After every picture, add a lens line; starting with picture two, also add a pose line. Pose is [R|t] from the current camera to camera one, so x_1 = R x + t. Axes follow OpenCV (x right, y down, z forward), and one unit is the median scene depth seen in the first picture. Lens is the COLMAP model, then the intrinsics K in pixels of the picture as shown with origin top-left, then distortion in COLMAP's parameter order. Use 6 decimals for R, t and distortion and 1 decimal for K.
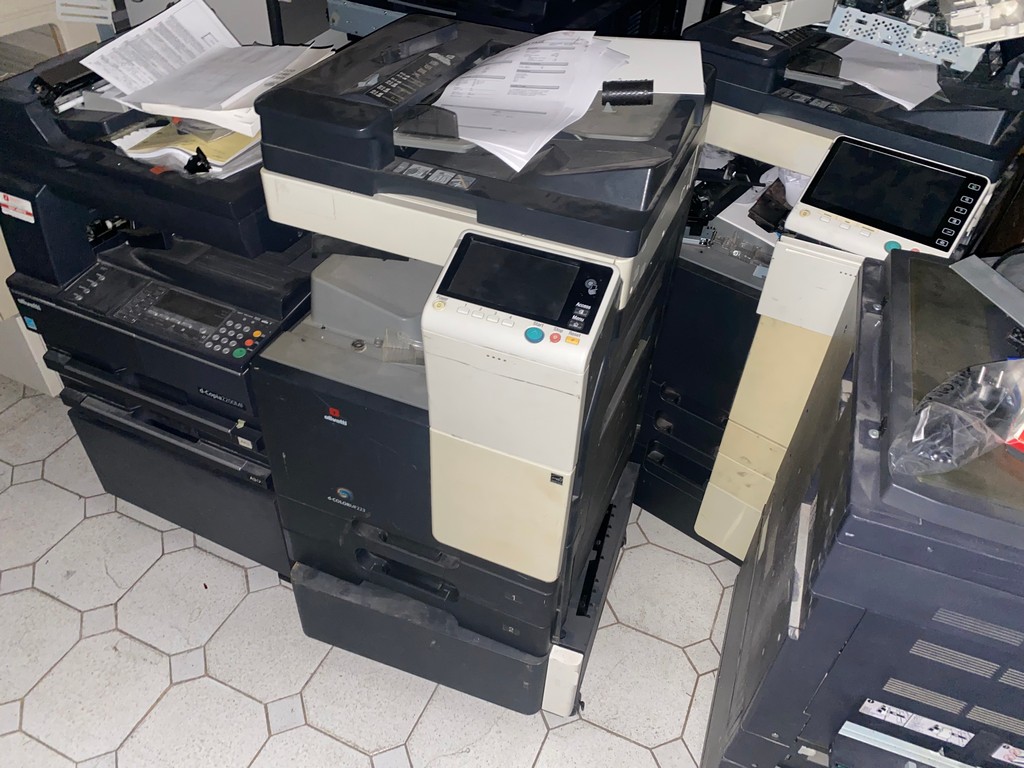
lens RADIAL K [[769.7, 0, 513.5], [0, 769.7, 400.9], [0, 0, 1]] dist [0.003124, -0.003328]
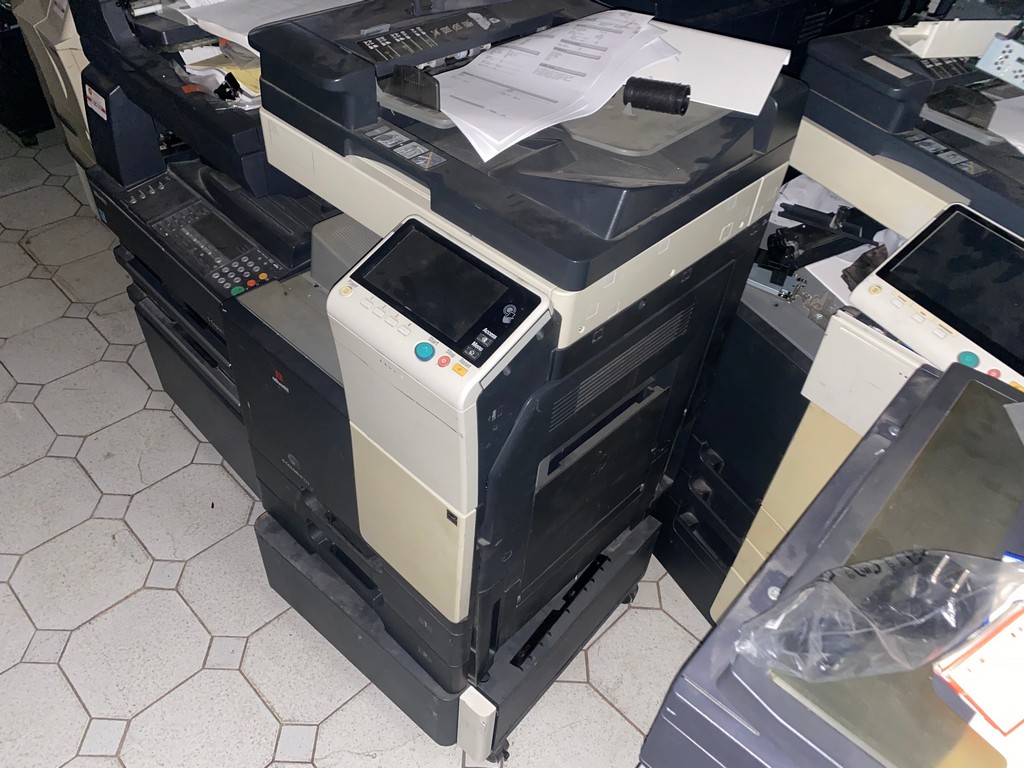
lens RADIAL K [[773.2, 0, 518.0], [0, 773.2, 407.2], [0, 0, 1]] dist [0.001192, -0.002727]
pose [[0.934204, 0.272663, -0.230039, 0.252968], [-0.265078, 0.962109, 0.063876, -0.081368], [0.238740, 0.001305, 0.971083, 0.142555]]
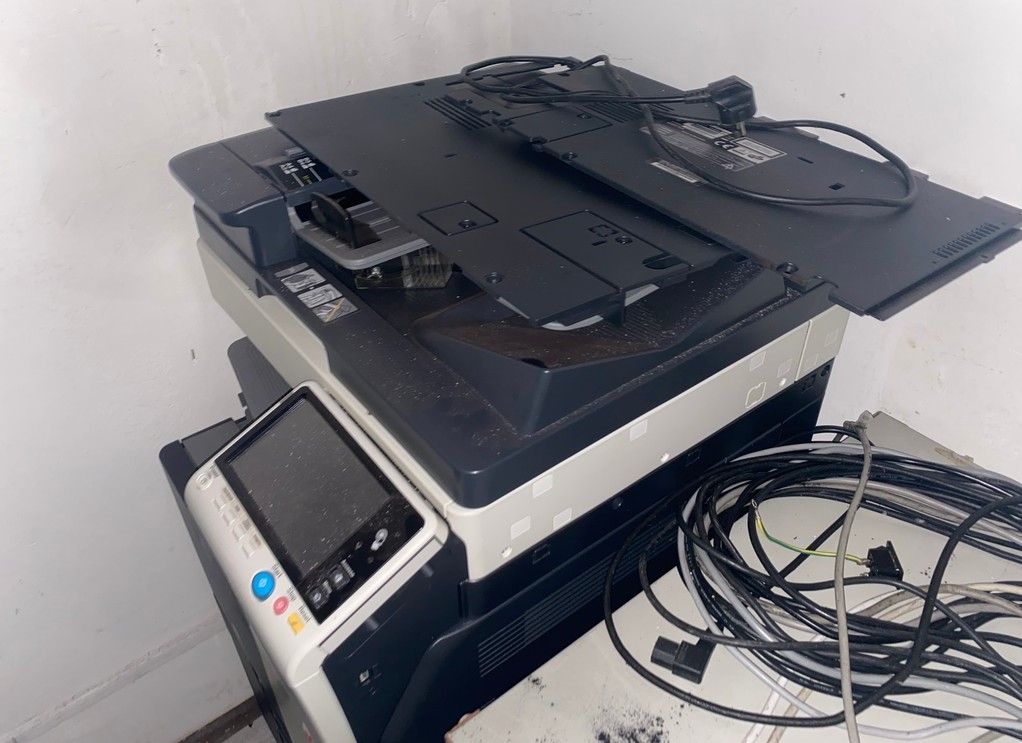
lens RADIAL K [[769.2, 0, 491.2], [0, 769.2, 364.3], [0, 0, 1]] dist [0.056509, 0.002788]
pose [[0.850489, 0.258497, -0.458091, 0.313782], [-0.292987, 0.956106, -0.004436, -0.228408], [0.436837, 0.137987, 0.888894, 0.376885]]
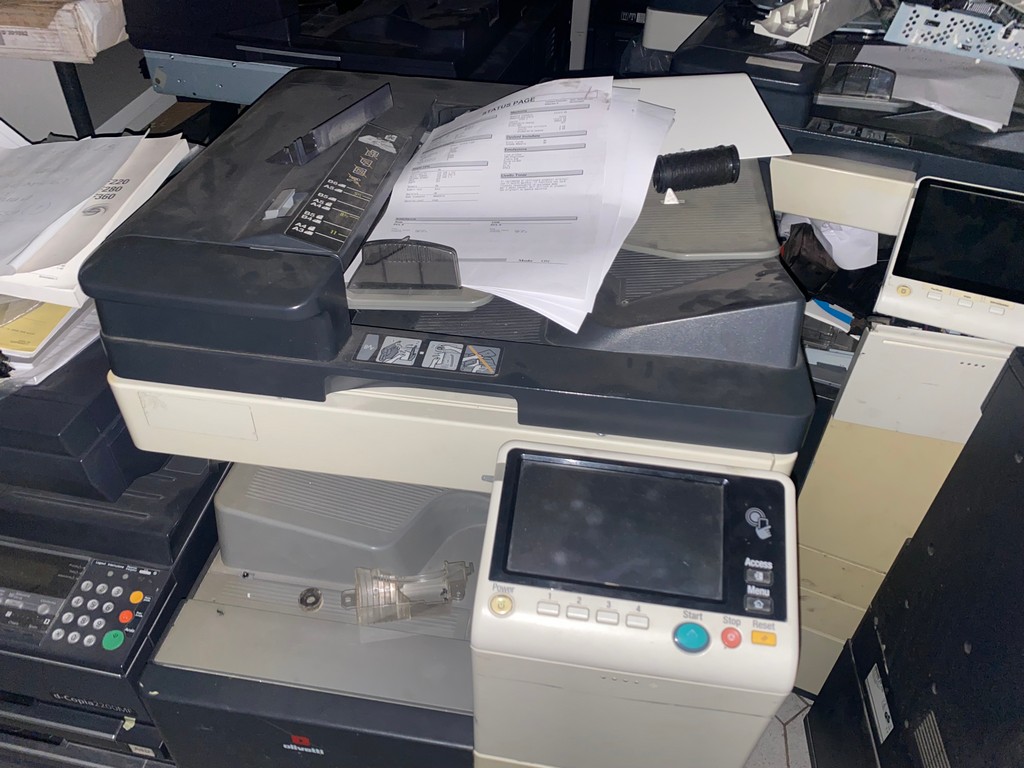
lens RADIAL K [[764.9, 0, 505.9], [0, 764.9, 403.7], [0, 0, 1]] dist [0.032925, -0.042440]
pose [[0.971622, -0.171545, 0.162861, -0.123311], [0.173334, 0.984858, 0.003269, -0.207304], [-0.160956, 0.025053, 0.986644, 0.350934]]
